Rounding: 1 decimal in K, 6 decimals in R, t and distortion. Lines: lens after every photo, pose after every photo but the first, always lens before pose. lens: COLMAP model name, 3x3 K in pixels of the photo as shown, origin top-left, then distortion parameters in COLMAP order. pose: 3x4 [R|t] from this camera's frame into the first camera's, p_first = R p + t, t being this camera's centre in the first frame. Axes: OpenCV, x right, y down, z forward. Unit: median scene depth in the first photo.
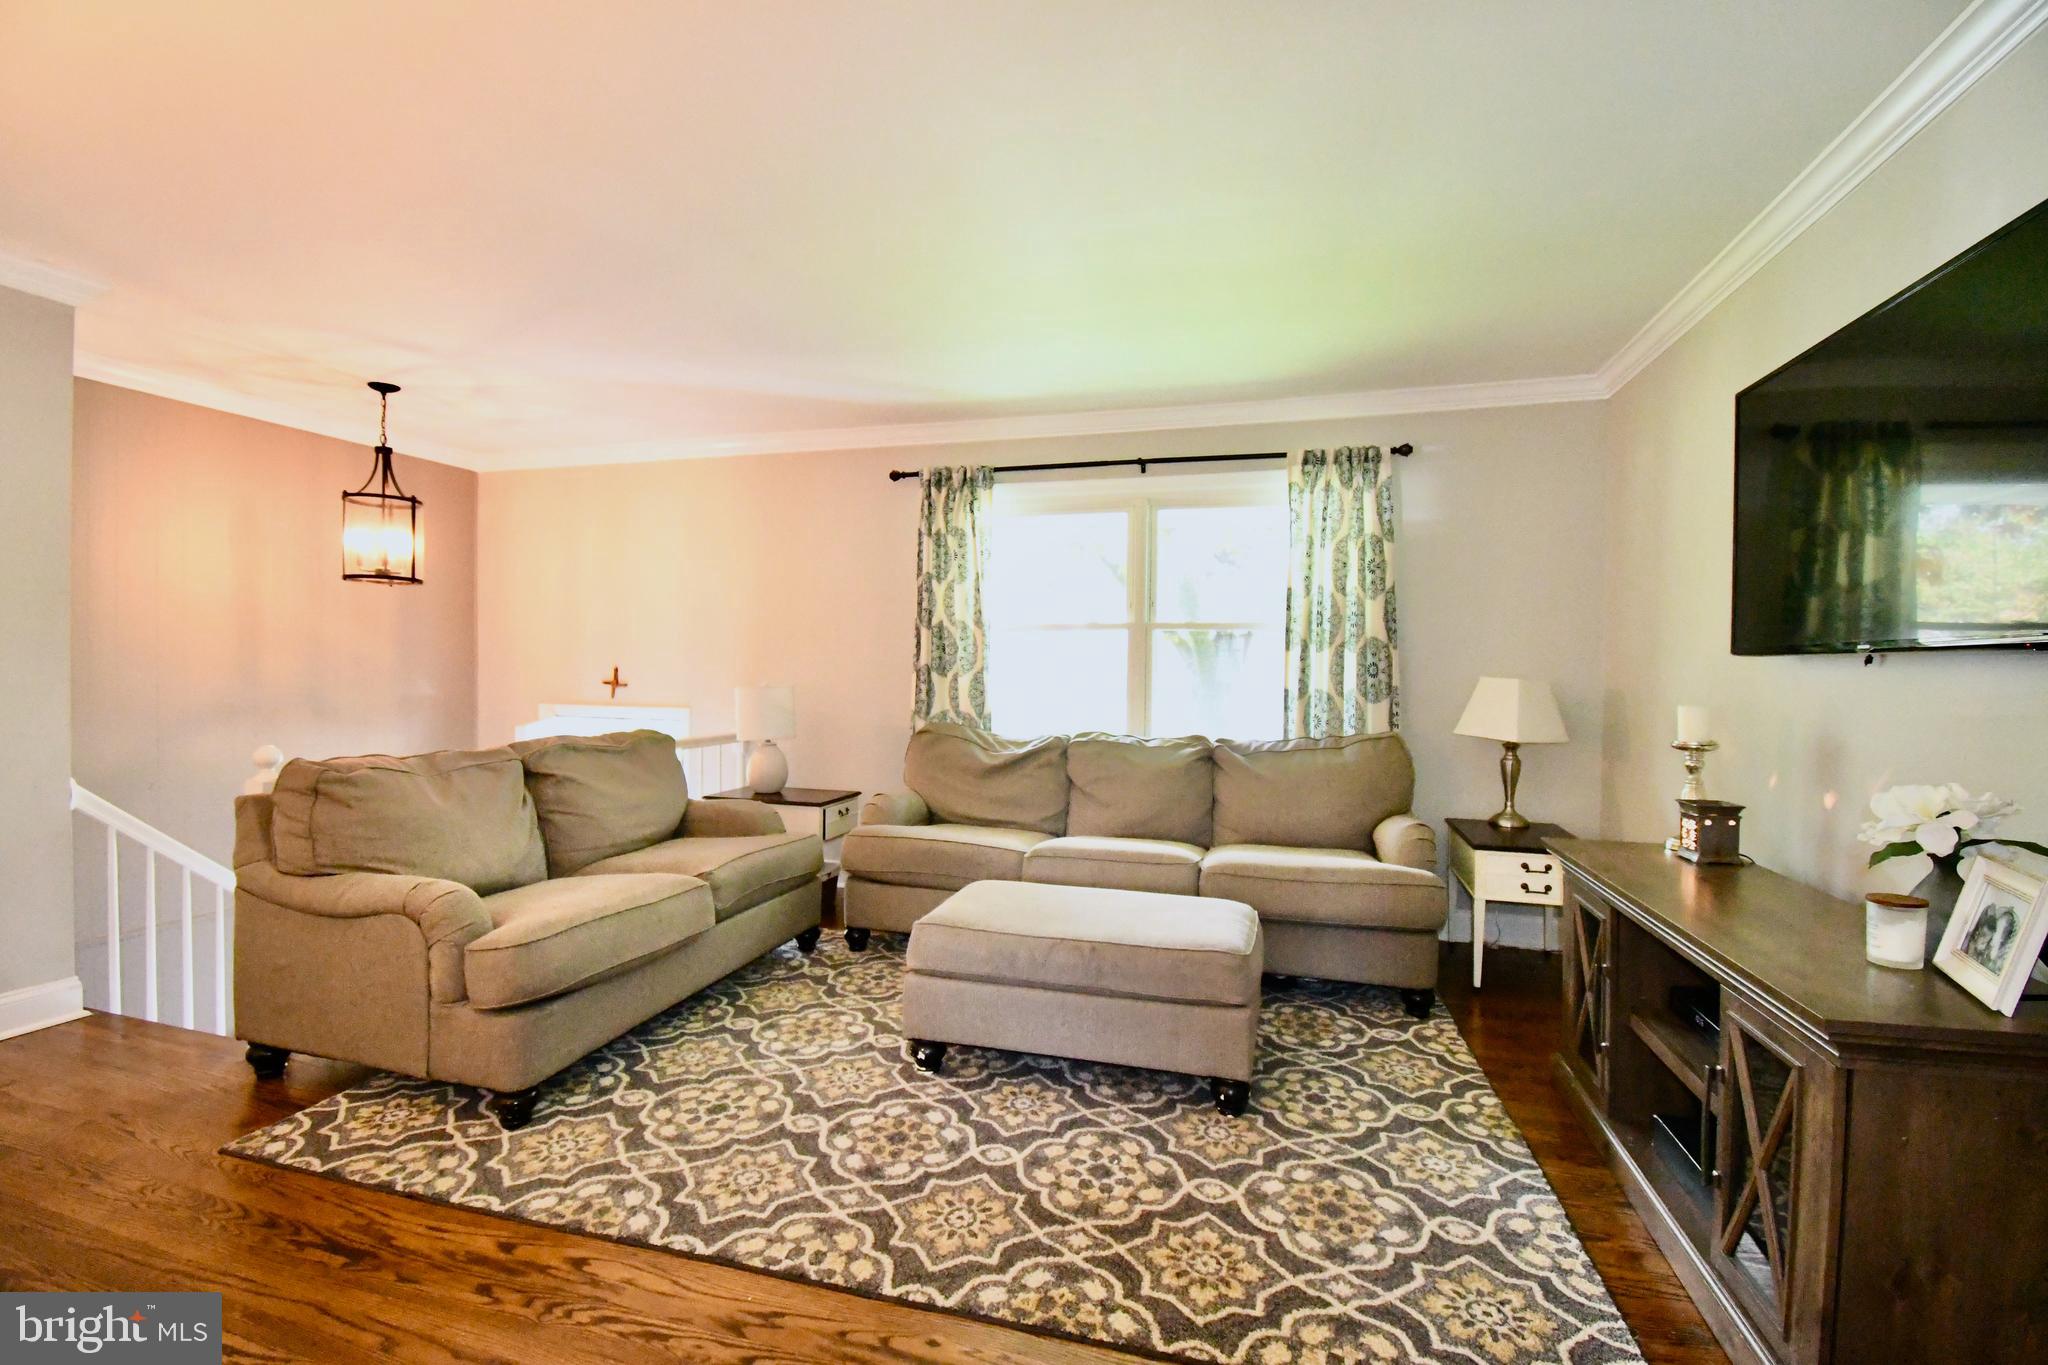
lens RADIAL K [[907.7, 0, 1024.0], [0, 907.7, 682.5], [0, 0, 1]] dist [0.022436, -0.027885]
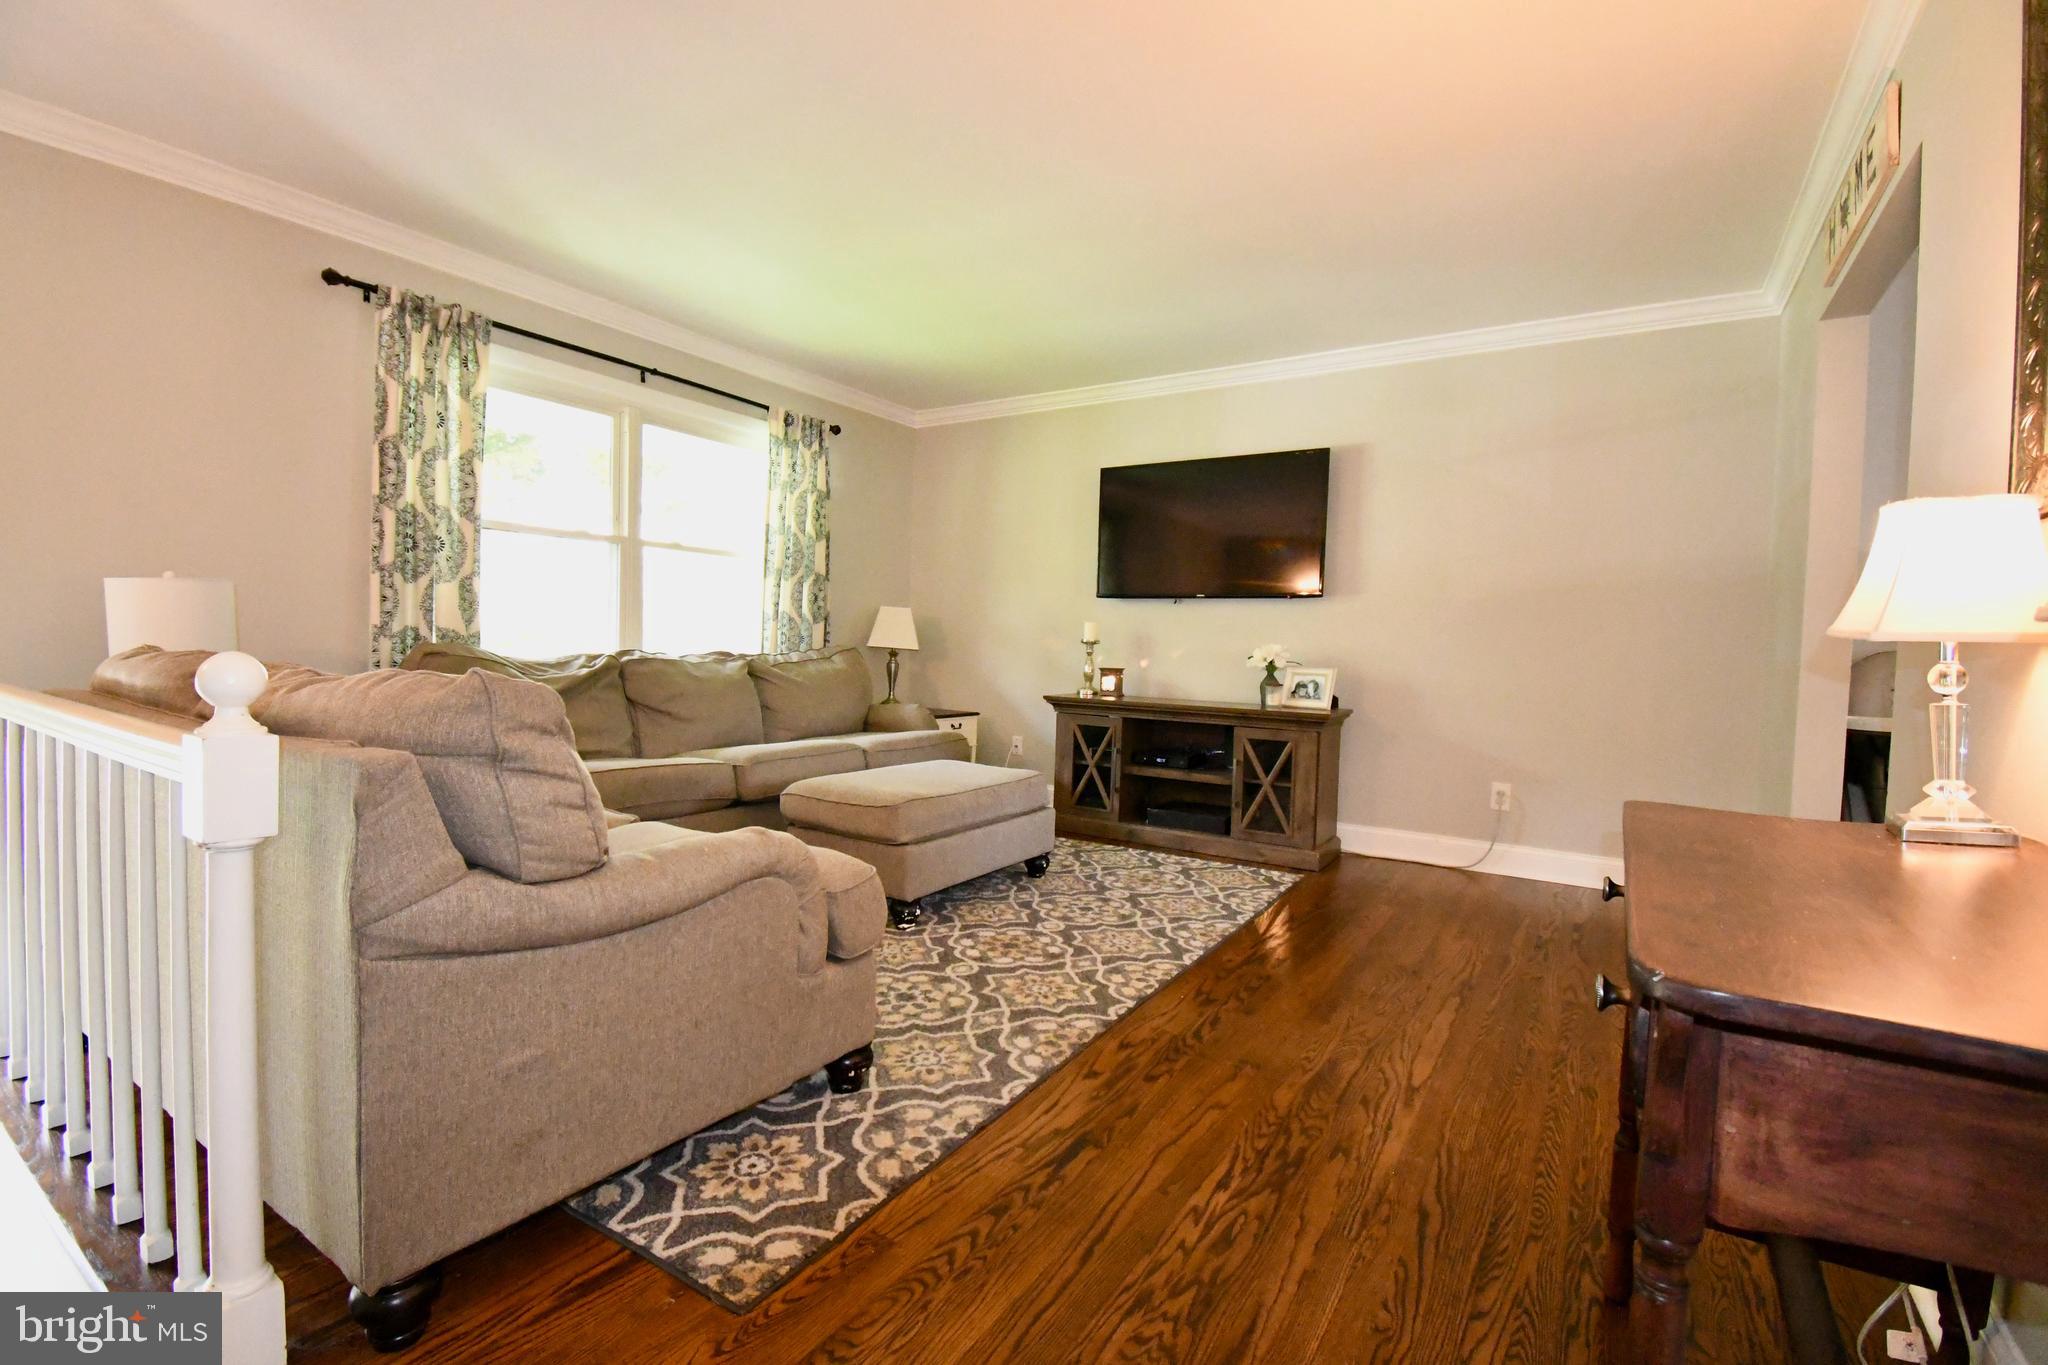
lens RADIAL K [[907.7, 0, 1024.0], [0, 907.7, 682.5], [0, 0, 1]] dist [0.022436, -0.027885]
pose [[0.280991, -0.042850, 0.958753, -1.256699], [-0.011084, 0.998791, 0.047888, 0.067258], [-0.959646, -0.024083, 0.280176, 0.596440]]
